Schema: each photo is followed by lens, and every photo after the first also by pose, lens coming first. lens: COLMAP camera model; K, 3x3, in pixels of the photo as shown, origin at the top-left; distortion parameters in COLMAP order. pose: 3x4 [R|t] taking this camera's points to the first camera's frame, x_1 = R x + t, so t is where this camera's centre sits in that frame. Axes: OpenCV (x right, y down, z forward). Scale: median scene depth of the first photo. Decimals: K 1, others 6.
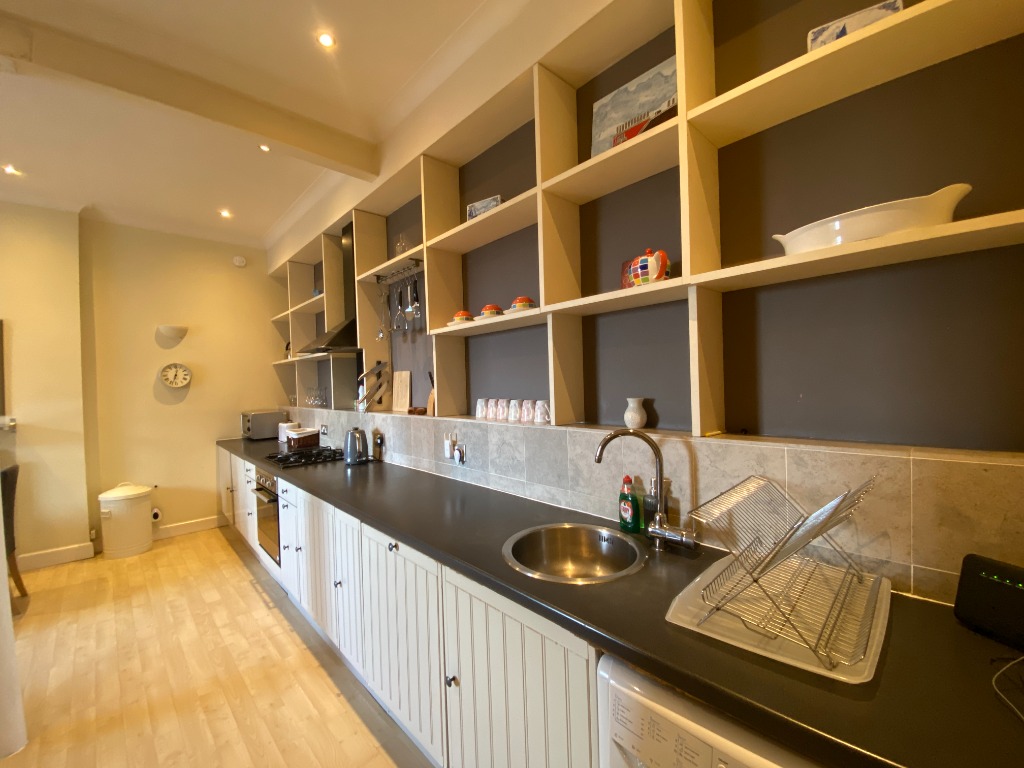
lens RADIAL K [[414.3, 0, 512.0], [0, 414.3, 384.0], [0, 0, 1]] dist [0.000369, -0.000002]
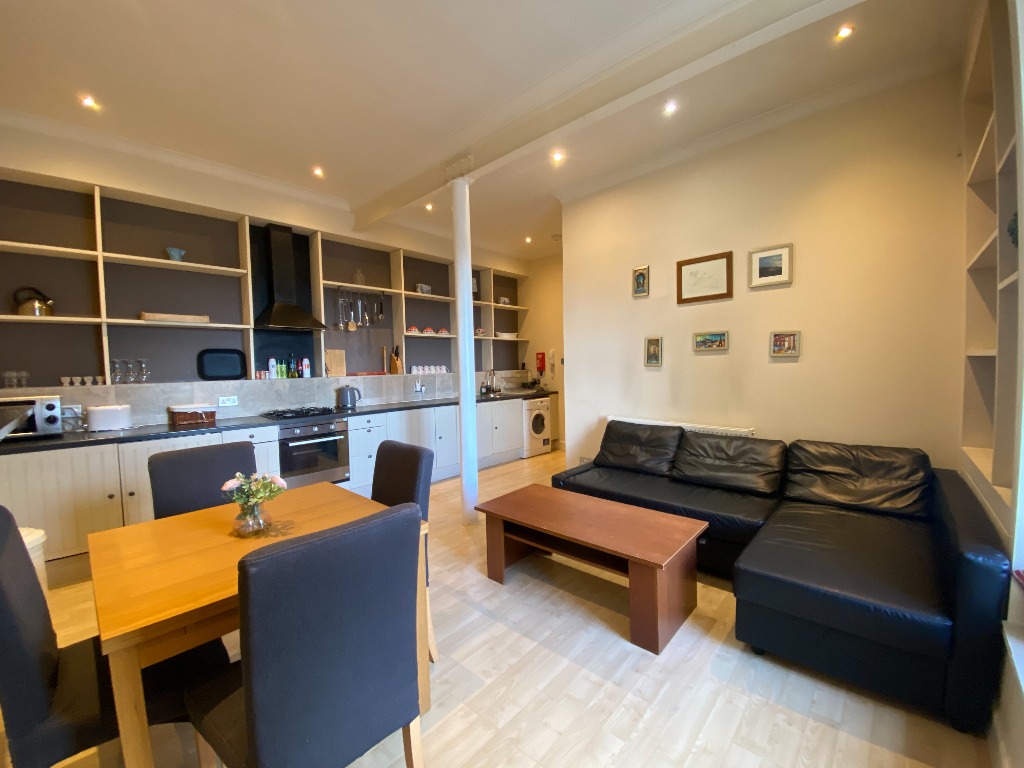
lens RADIAL K [[414.3, 0, 512.0], [0, 414.3, 384.0], [0, 0, 1]] dist [0.000369, -0.000002]
pose [[-0.041513, -0.015072, 0.999024, -2.423185], [0.024755, 0.999564, 0.016109, 0.114261], [-0.998831, 0.025399, -0.041122, 0.566832]]
